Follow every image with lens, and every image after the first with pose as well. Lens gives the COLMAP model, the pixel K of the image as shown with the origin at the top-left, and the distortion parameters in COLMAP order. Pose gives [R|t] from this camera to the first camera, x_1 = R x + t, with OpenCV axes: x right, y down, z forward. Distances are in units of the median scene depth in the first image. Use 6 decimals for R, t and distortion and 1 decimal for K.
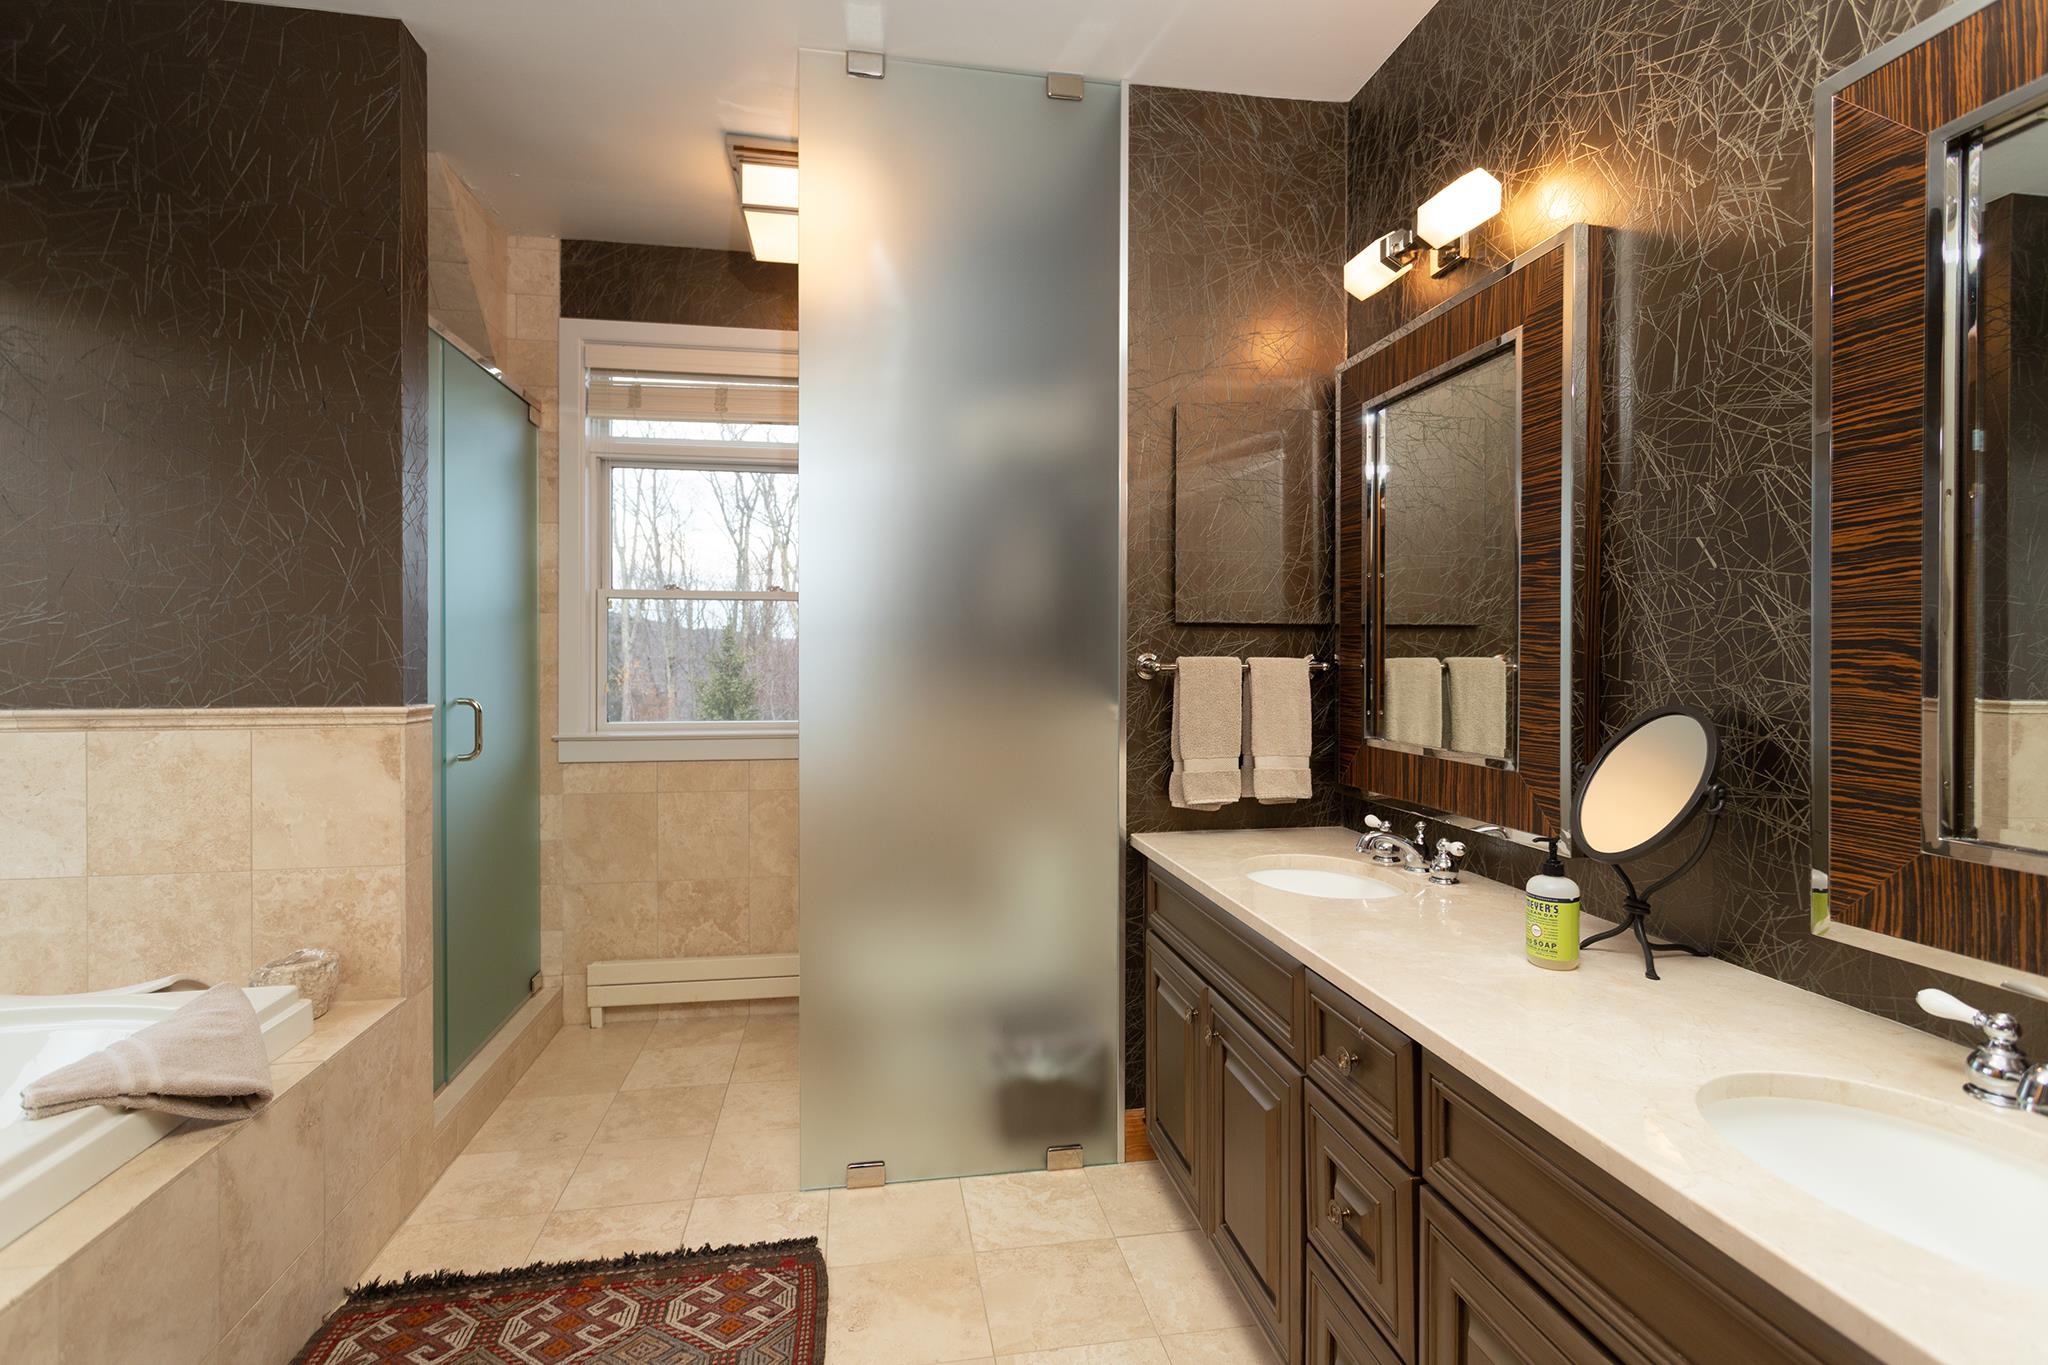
lens RADIAL K [[961.0, 0, 1030.3], [0, 961.0, 661.3], [0, 0, 1]] dist [0.003084, 0.000276]
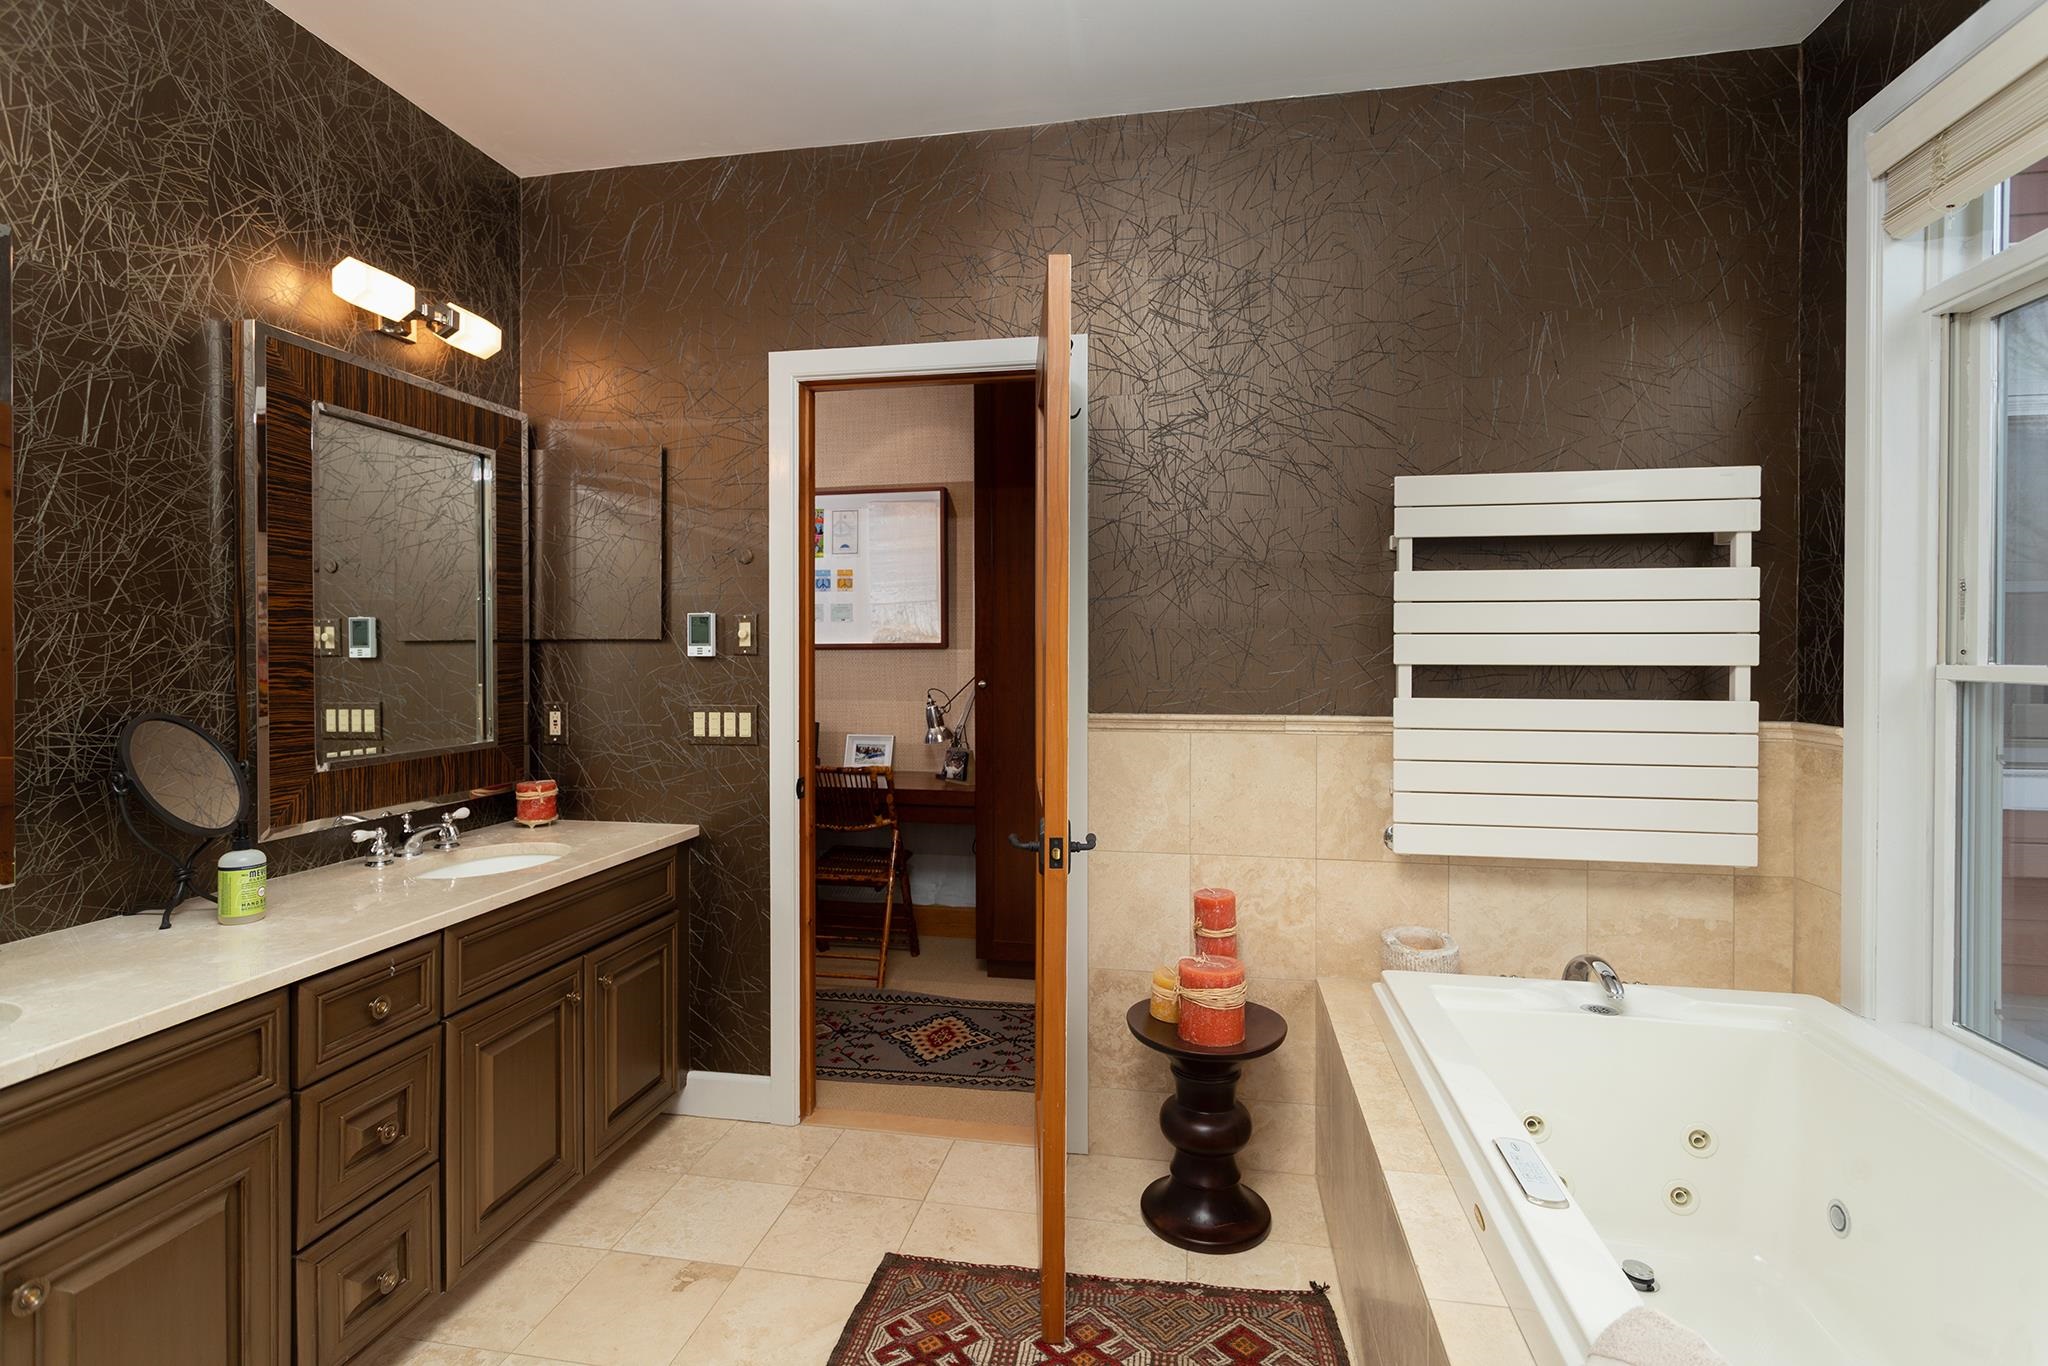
lens RADIAL K [[961.0, 0, 1030.3], [0, 961.0, 661.8], [0, 0, 1]] dist [0.003084, 0.000276]
pose [[-0.936281, -0.007422, 0.351175, -0.859761], [-0.002460, 0.999891, 0.014576, -0.043519], [-0.351245, 0.012784, -0.936196, 1.817321]]
